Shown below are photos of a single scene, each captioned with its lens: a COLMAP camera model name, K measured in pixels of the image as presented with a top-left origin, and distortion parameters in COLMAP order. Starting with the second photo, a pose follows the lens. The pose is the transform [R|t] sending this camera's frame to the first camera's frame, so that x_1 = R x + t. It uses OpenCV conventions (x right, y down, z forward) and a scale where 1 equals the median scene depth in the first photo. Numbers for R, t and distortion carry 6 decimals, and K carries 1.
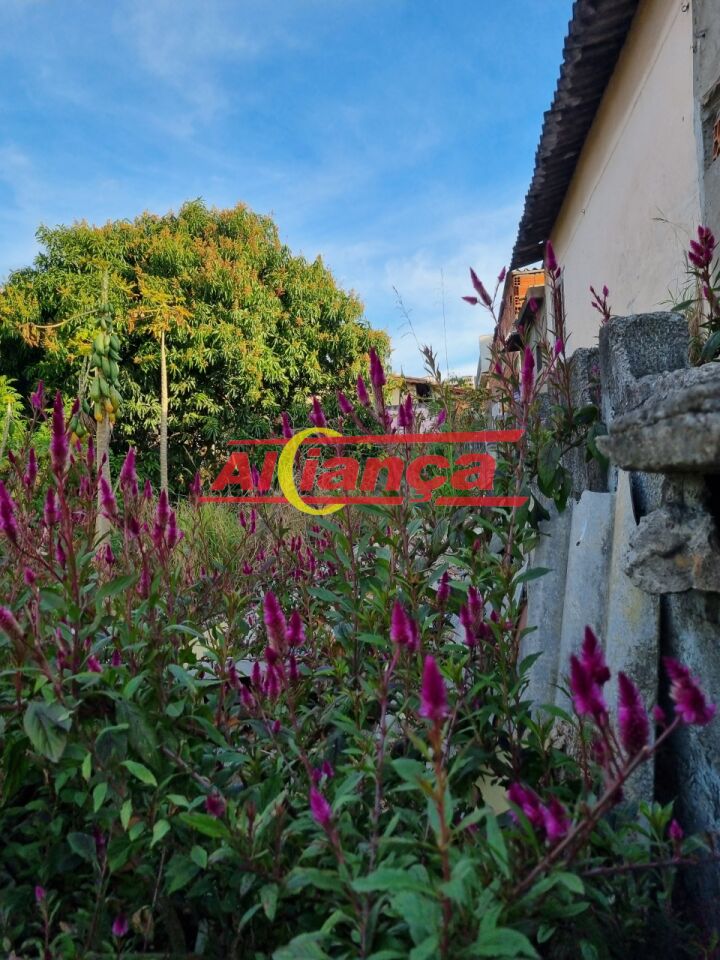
lens RADIAL K [[724.3, 0, 345.3], [0, 724.3, 478.1], [0, 0, 1]] dist [0.073471, -0.016079]
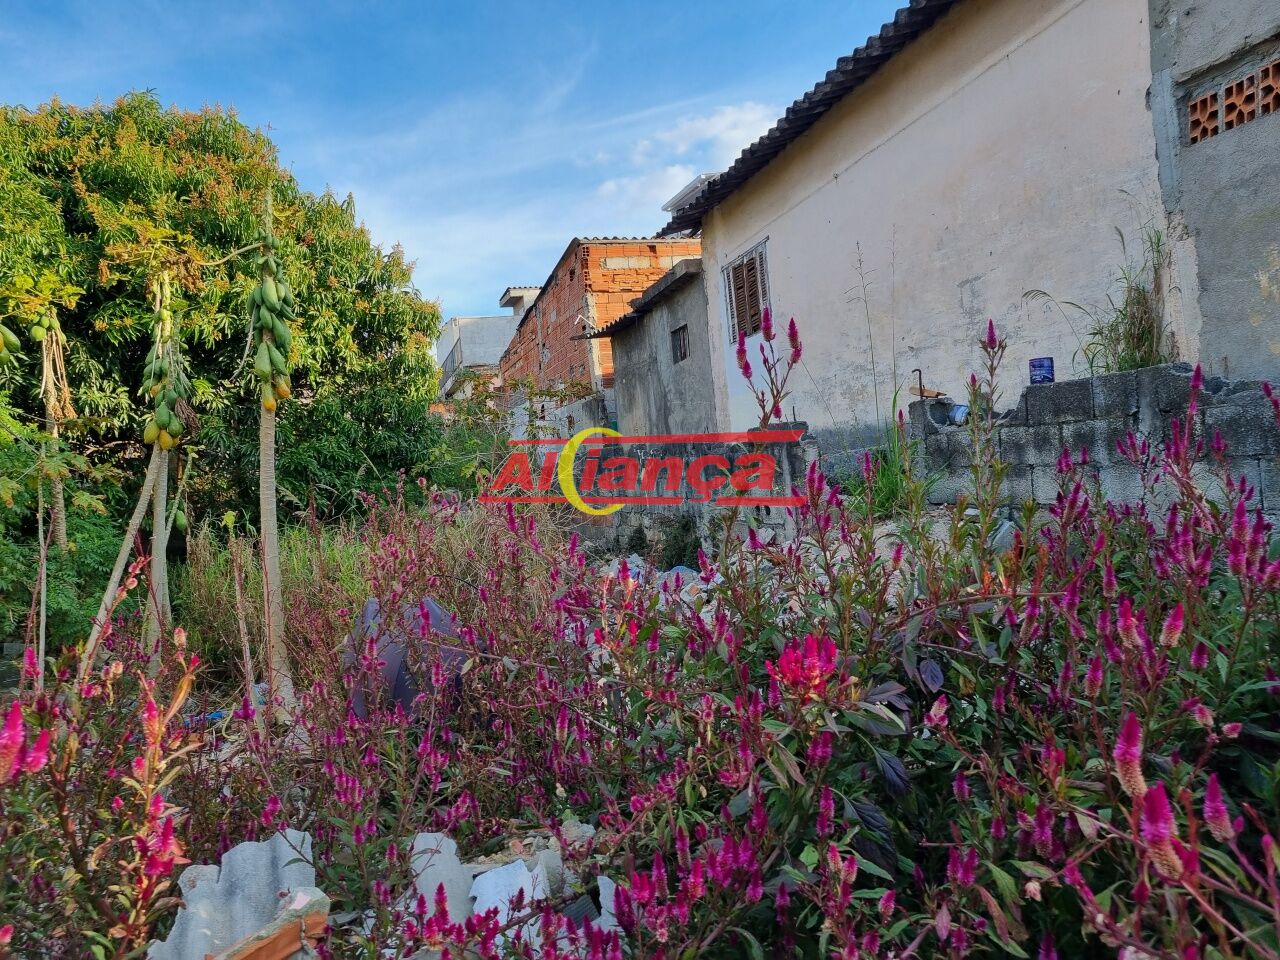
lens RADIAL K [[953.6, 0, 612.0], [0, 953.6, 479.4], [0, 0, 1]] dist [0.064439, -0.044637]
pose [[0.908008, -0.024774, 0.418220, -0.237339], [0.038074, 0.998999, -0.023486, 0.008975], [-0.417220, 0.037249, 0.908042, 0.050050]]
